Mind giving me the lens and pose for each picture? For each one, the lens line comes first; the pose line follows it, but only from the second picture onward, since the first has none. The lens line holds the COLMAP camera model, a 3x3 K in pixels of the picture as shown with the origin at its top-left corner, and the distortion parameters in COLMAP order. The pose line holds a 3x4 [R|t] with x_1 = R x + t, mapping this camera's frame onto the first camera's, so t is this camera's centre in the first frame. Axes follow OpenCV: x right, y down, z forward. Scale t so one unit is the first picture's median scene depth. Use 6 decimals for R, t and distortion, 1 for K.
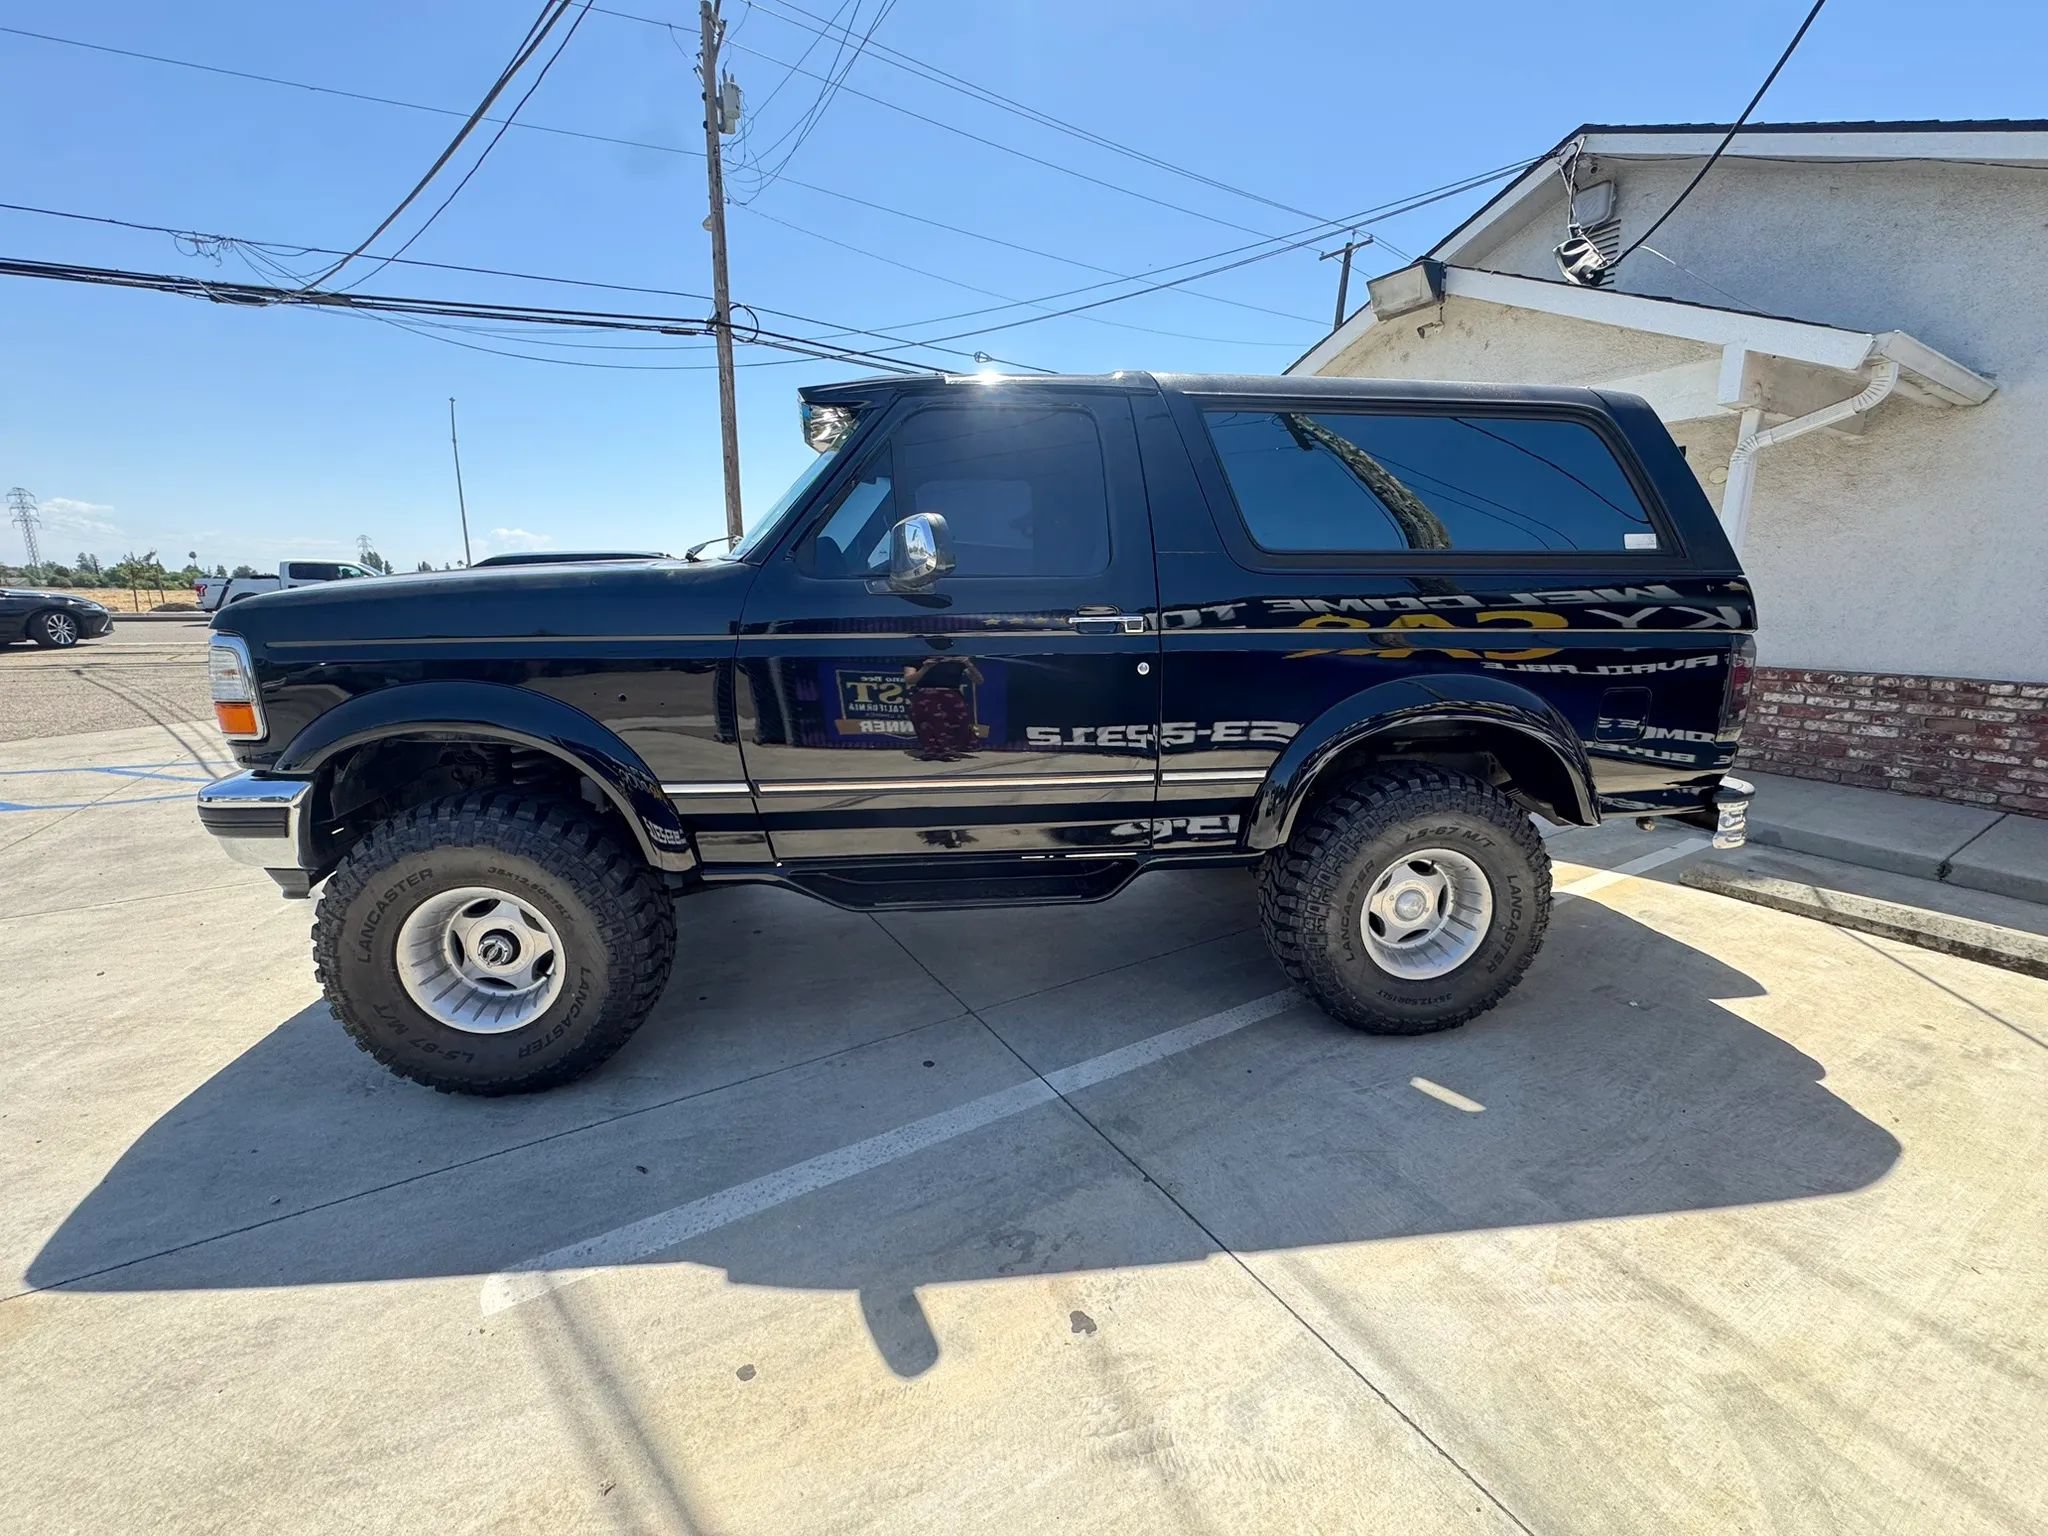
lens RADIAL K [[819.3, 0, 1021.0], [0, 819.3, 769.1], [0, 0, 1]] dist [-0.005852, 0.001196]
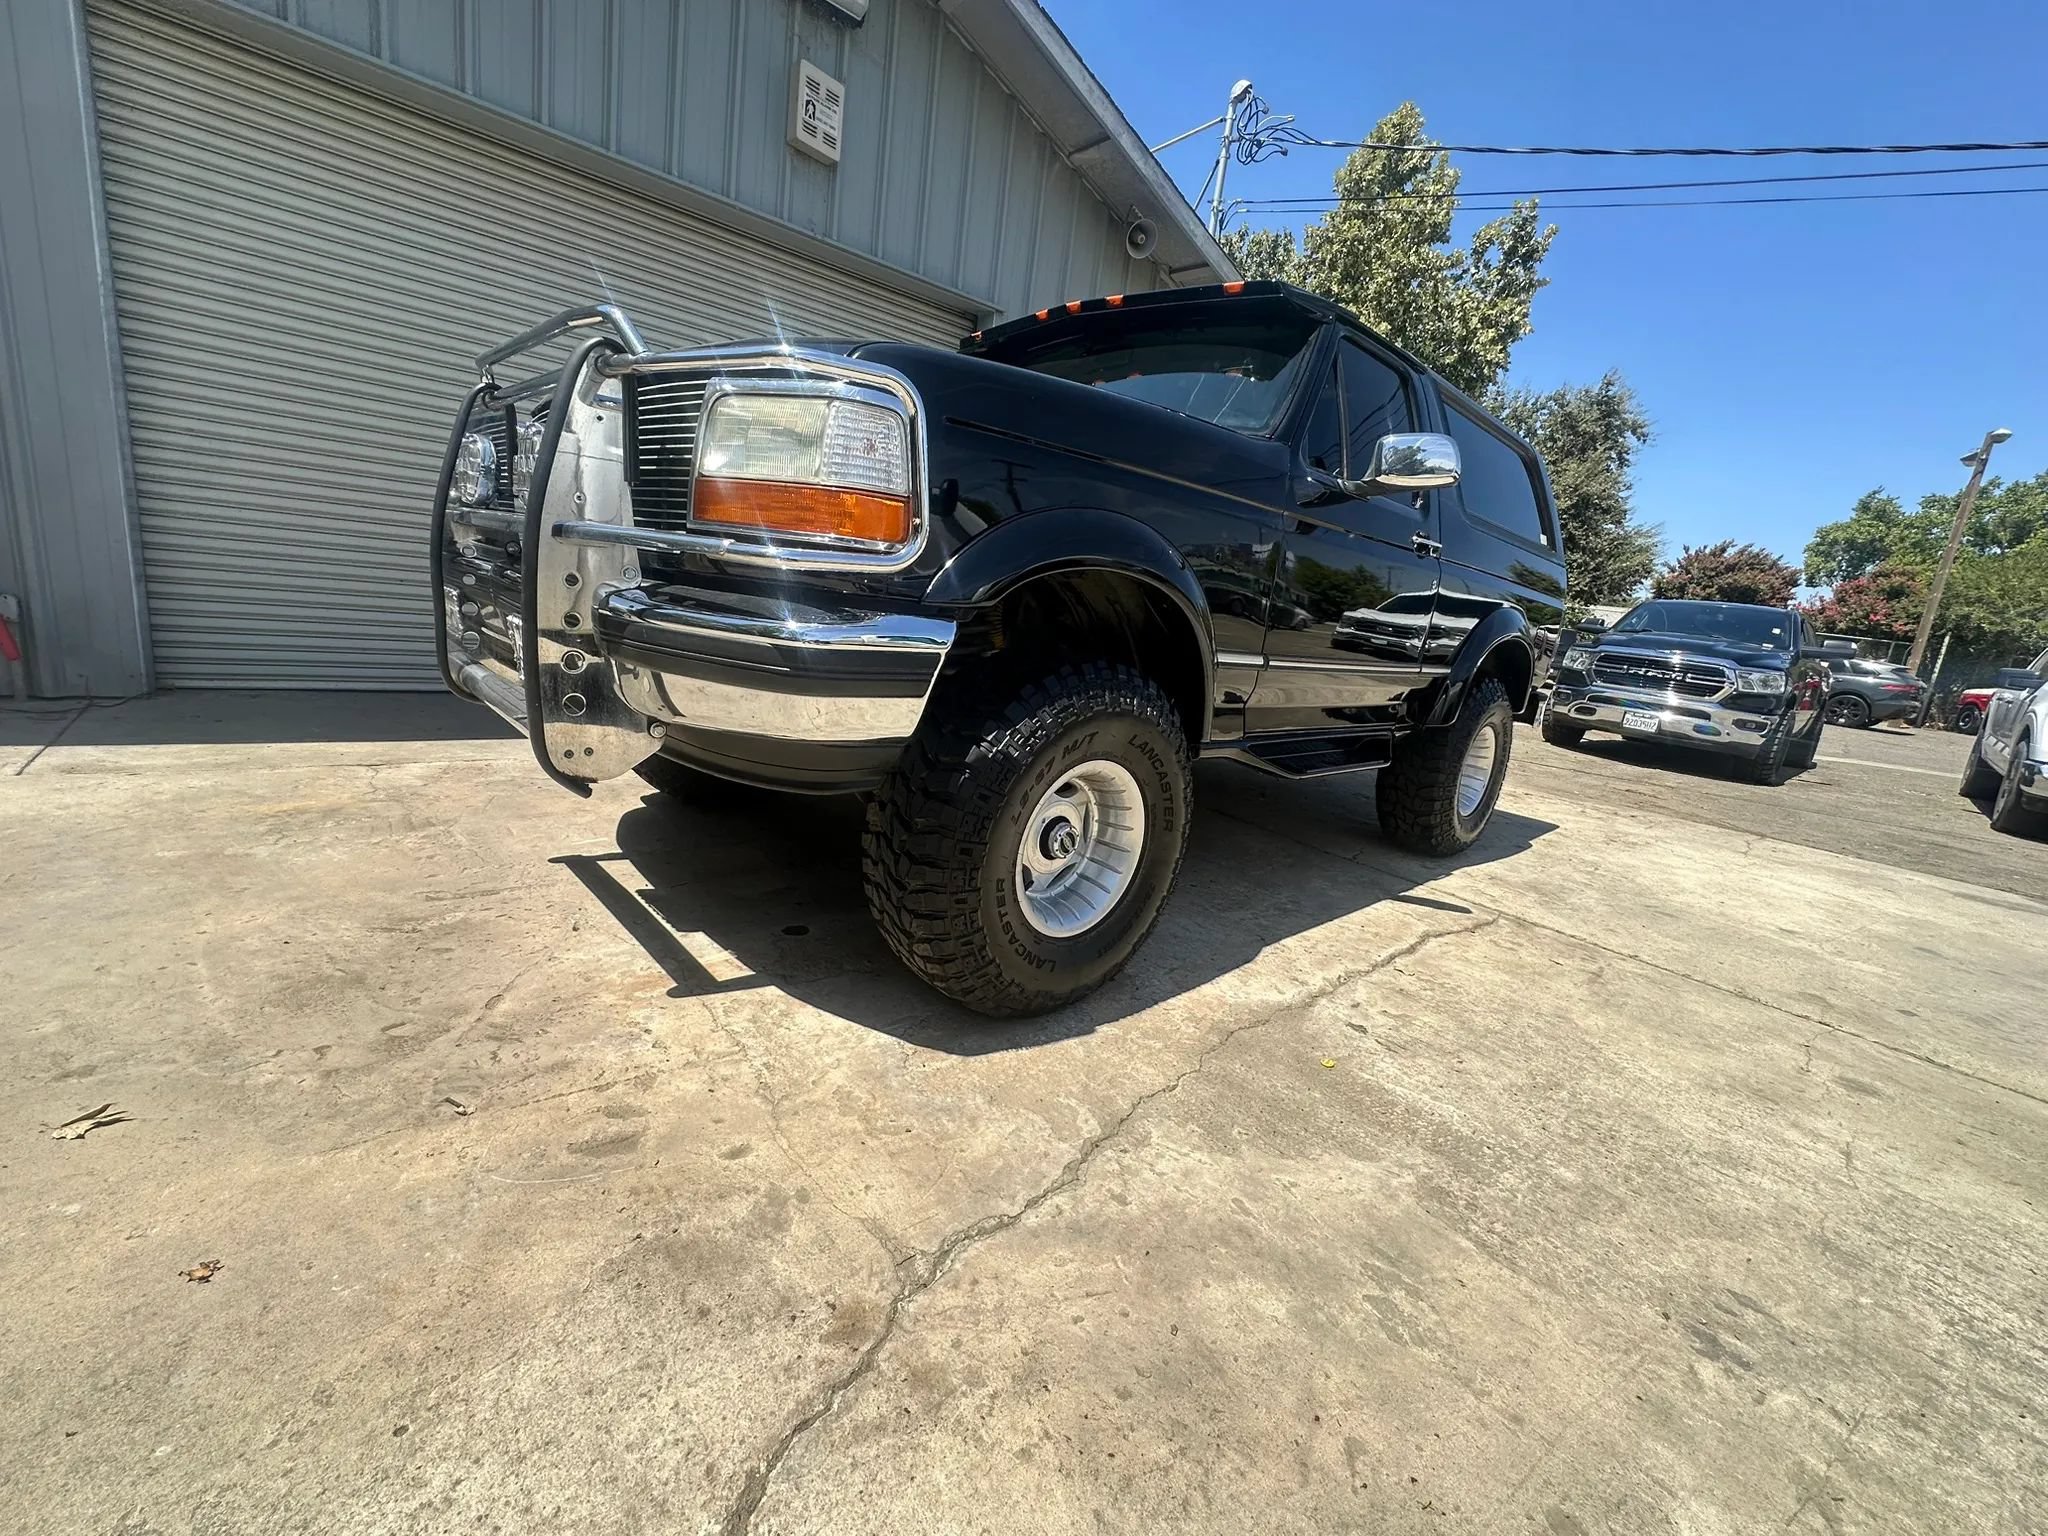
lens RADIAL K [[819.3, 0, 1022.5], [0, 819.3, 767.1], [0, 0, 1]] dist [-0.005852, 0.001196]
pose [[0.785538, -0.034821, 0.617833, -1.052289], [0.010130, 0.999005, 0.043423, 0.093745], [-0.618730, -0.027852, 0.785110, 0.322829]]
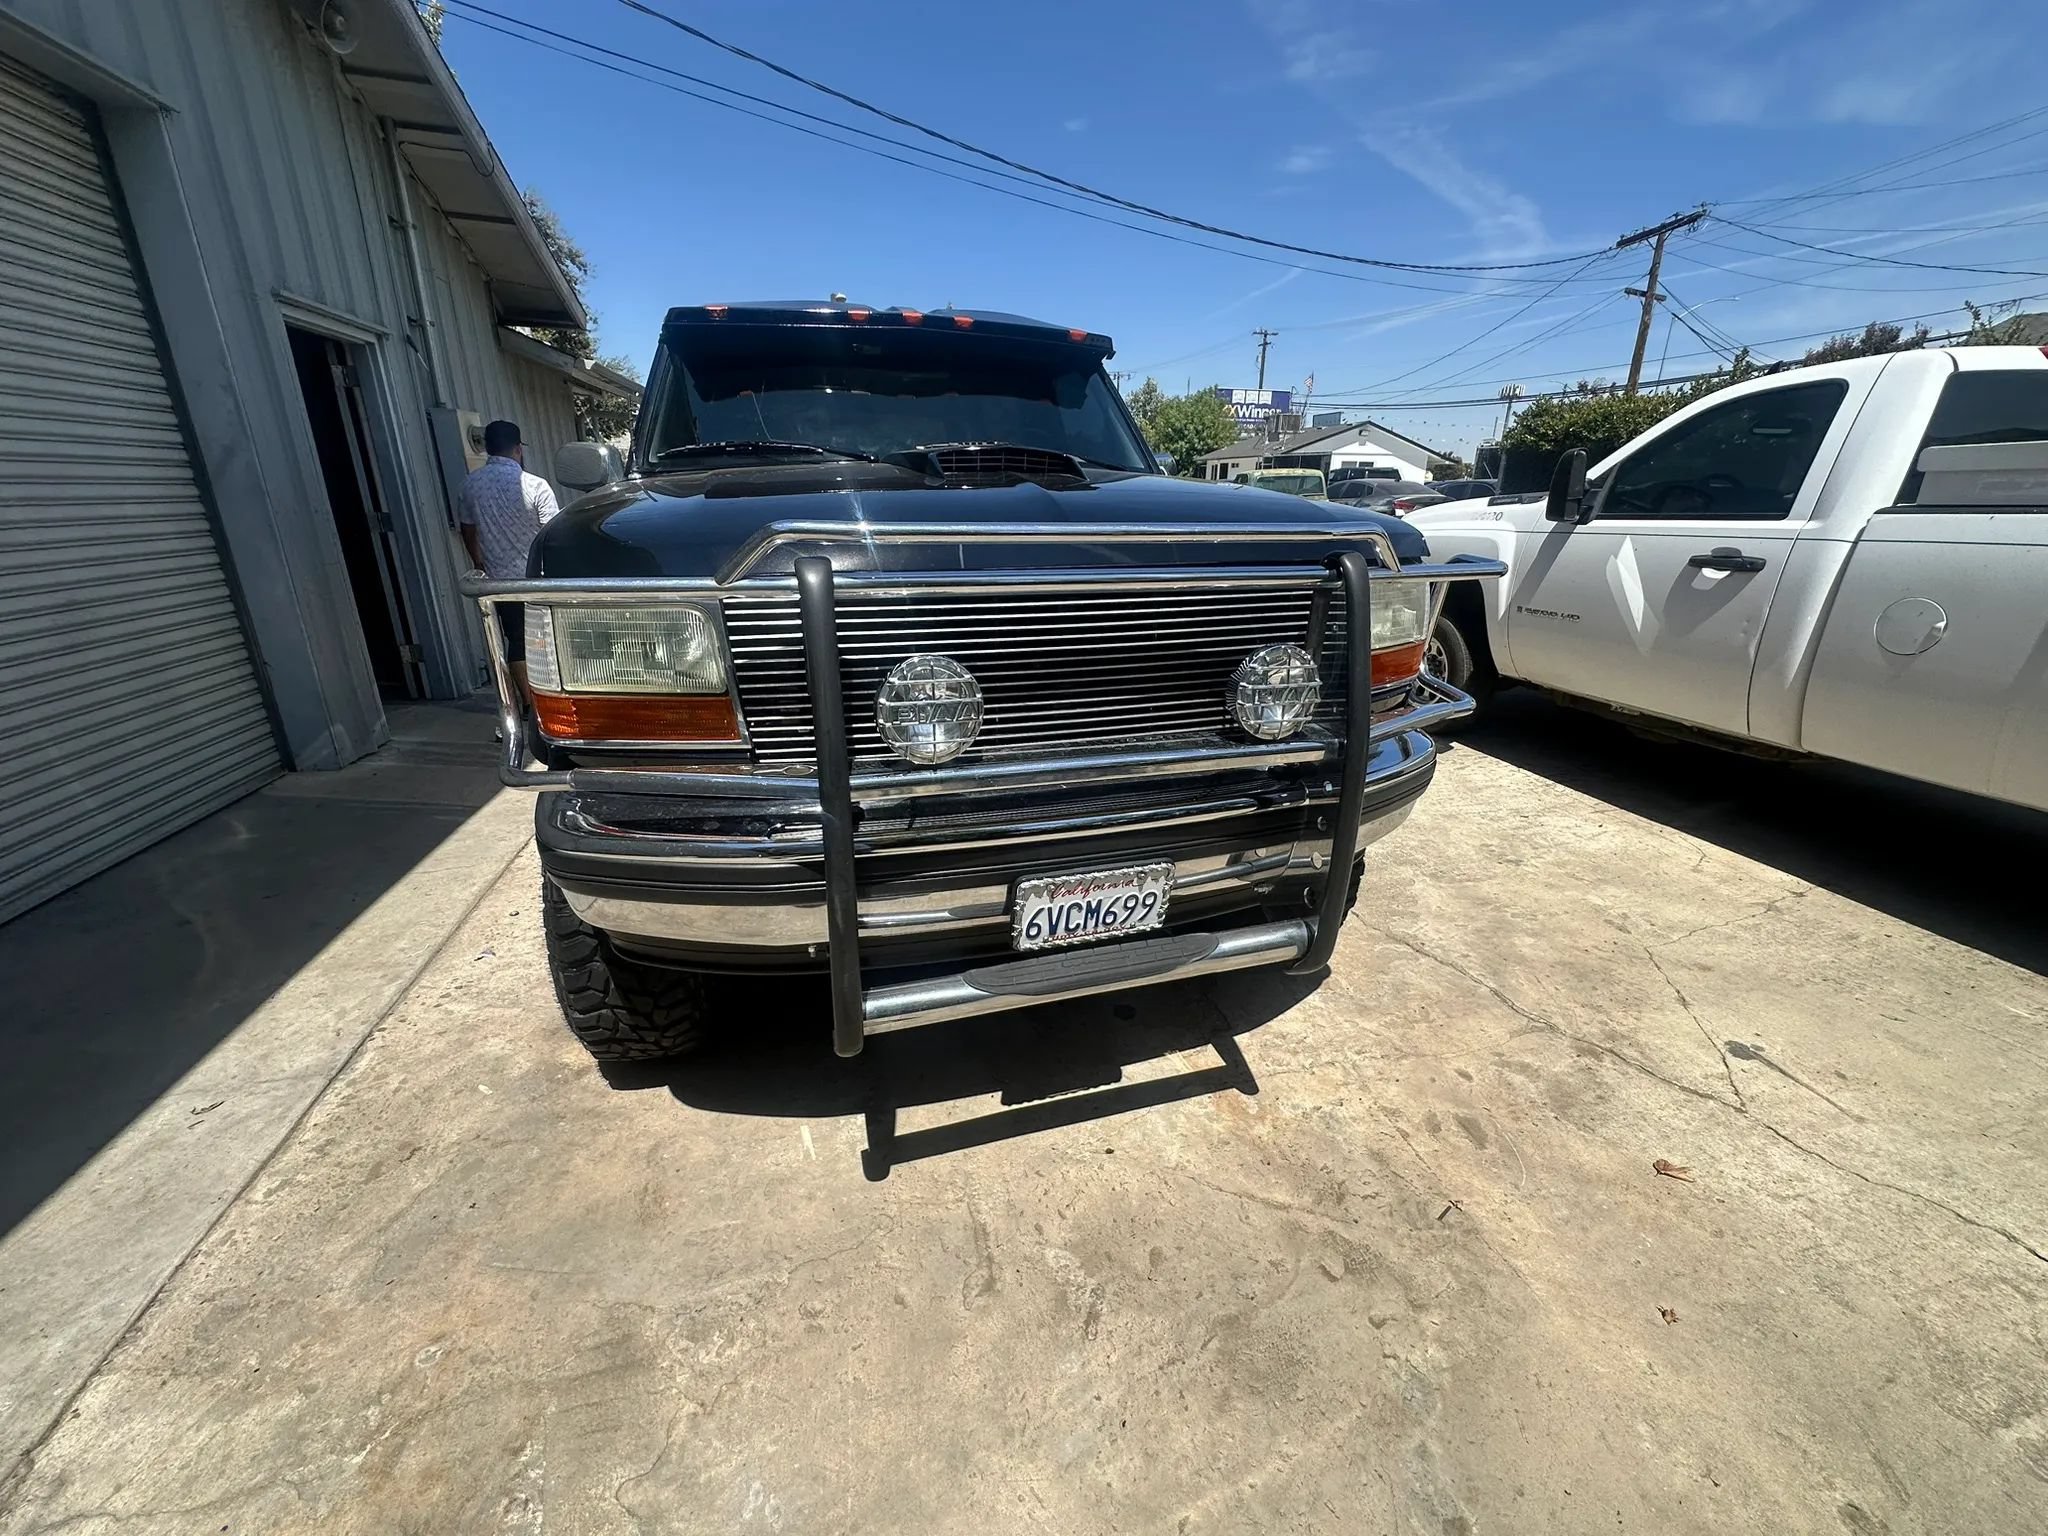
lens RADIAL K [[819.3, 0, 1023.1], [0, 819.3, 766.7], [0, 0, 1]] dist [-0.005852, 0.001196]
pose [[-0.198201, -0.317099, 0.927451, -1.451073], [0.203308, 0.912343, 0.355382, -0.296536], [-0.958844, 0.258995, -0.116358, 1.282751]]
